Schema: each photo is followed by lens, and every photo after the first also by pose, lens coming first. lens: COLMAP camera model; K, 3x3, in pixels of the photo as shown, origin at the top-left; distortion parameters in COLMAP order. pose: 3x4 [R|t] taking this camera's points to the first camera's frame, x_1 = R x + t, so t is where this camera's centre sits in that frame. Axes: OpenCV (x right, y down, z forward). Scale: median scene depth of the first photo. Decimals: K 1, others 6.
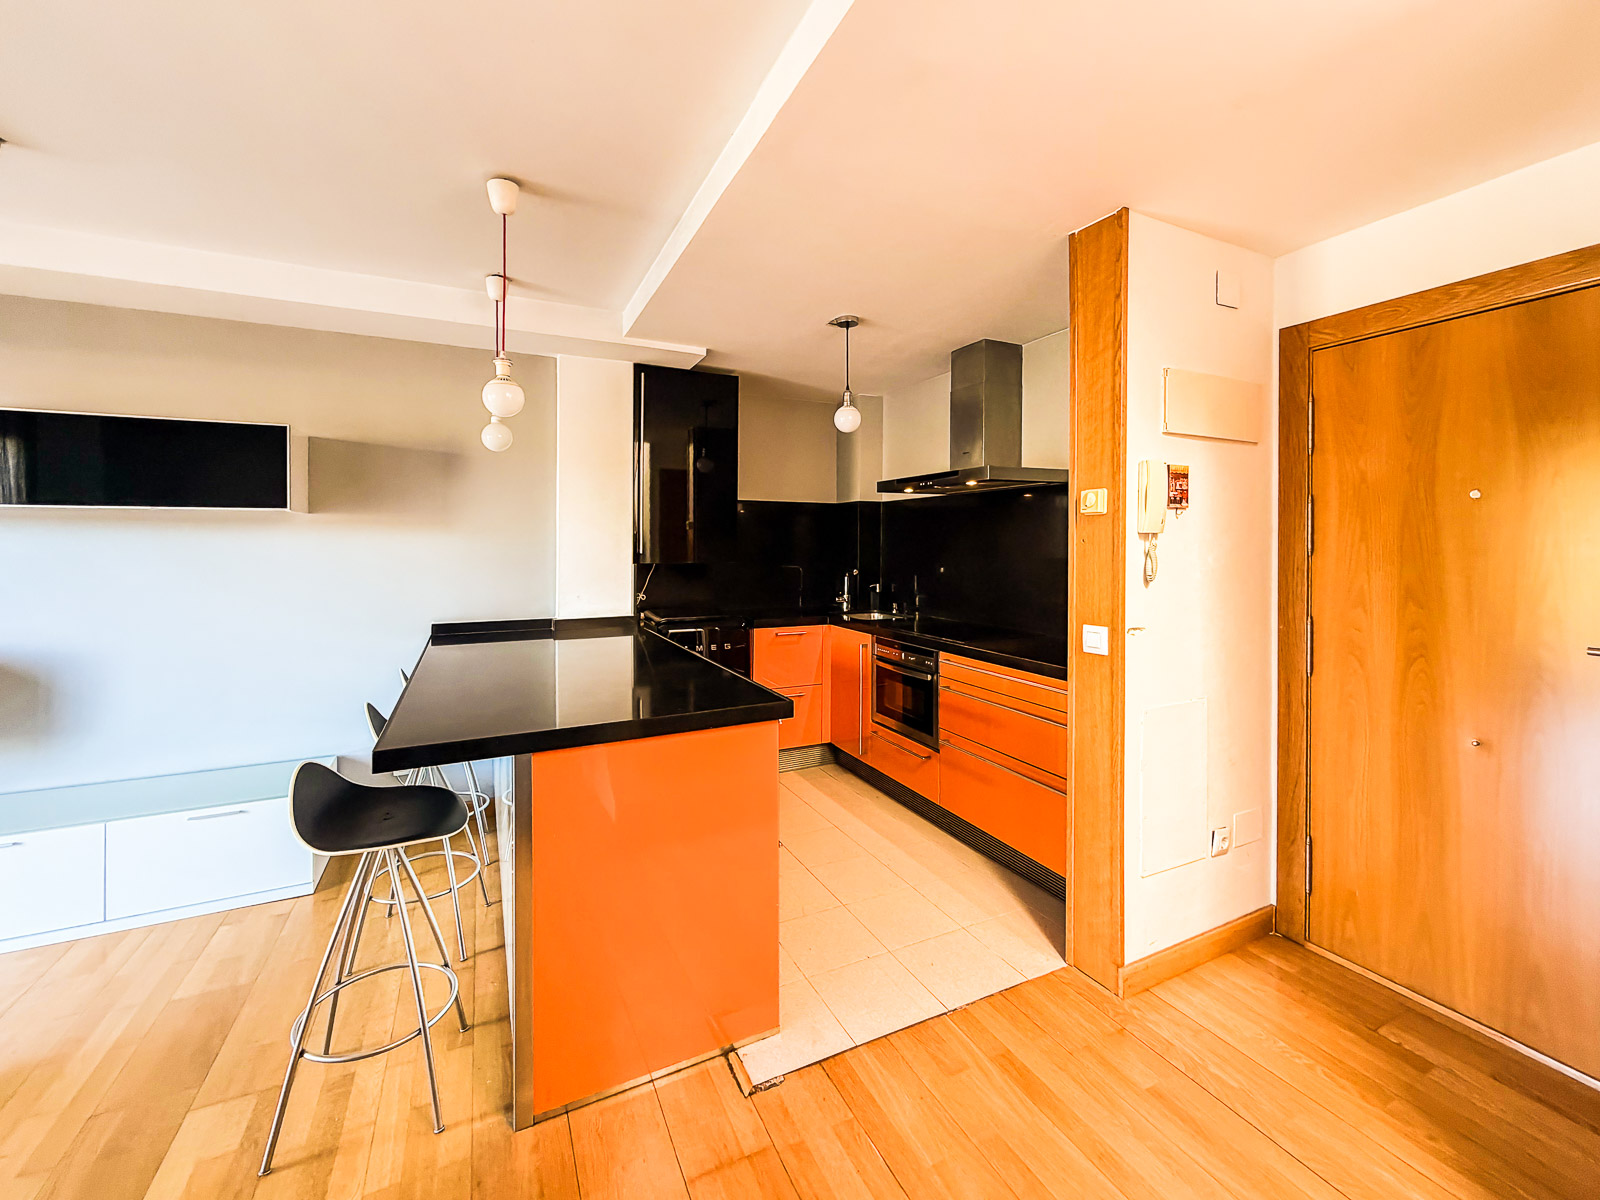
lens RADIAL K [[637.8, 0, 774.6], [0, 637.8, 535.5], [0, 0, 1]] dist [0.000489, -0.000172]
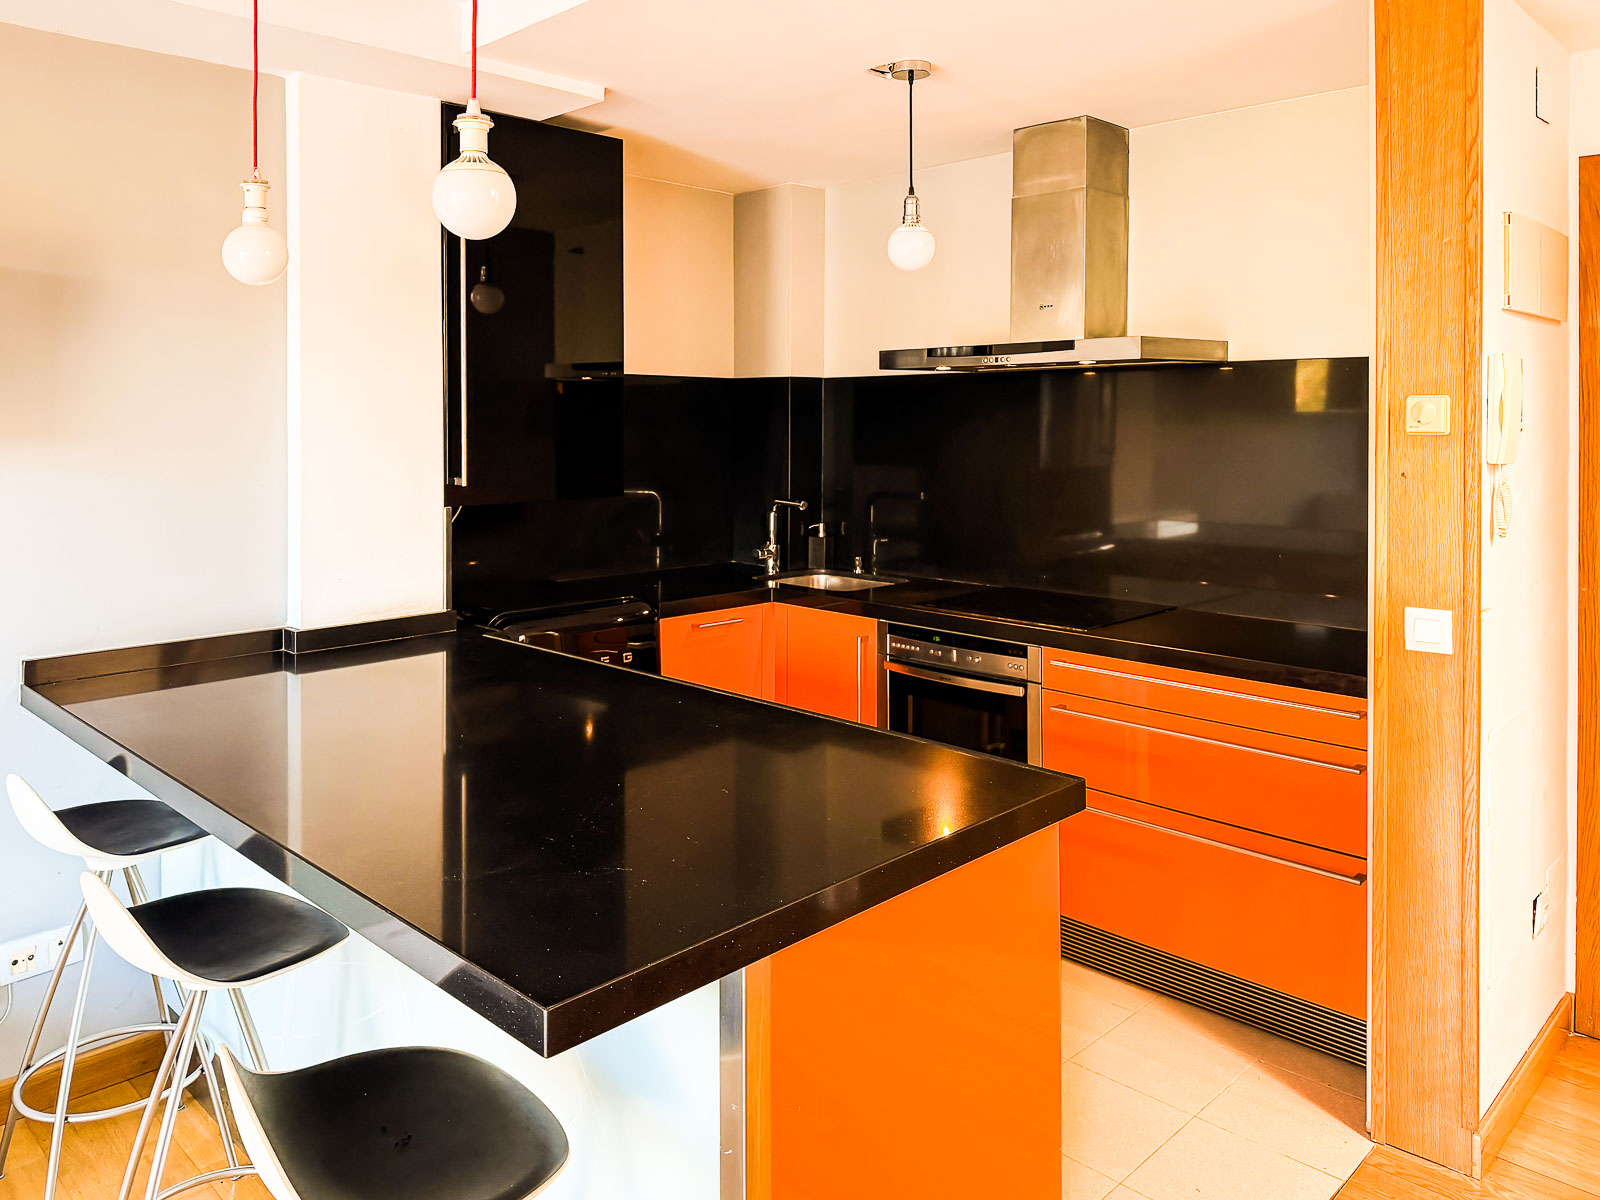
lens RADIAL K [[1165.4, 0, 733.1], [0, 1165.4, 411.6], [0, 0, 1]] dist [0.004802, 0.002228]
pose [[0.943626, -0.001567, 0.331010, -0.368894], [-0.001386, 0.999961, 0.008686, -0.044299], [-0.331011, -0.008655, 0.943587, 0.083501]]
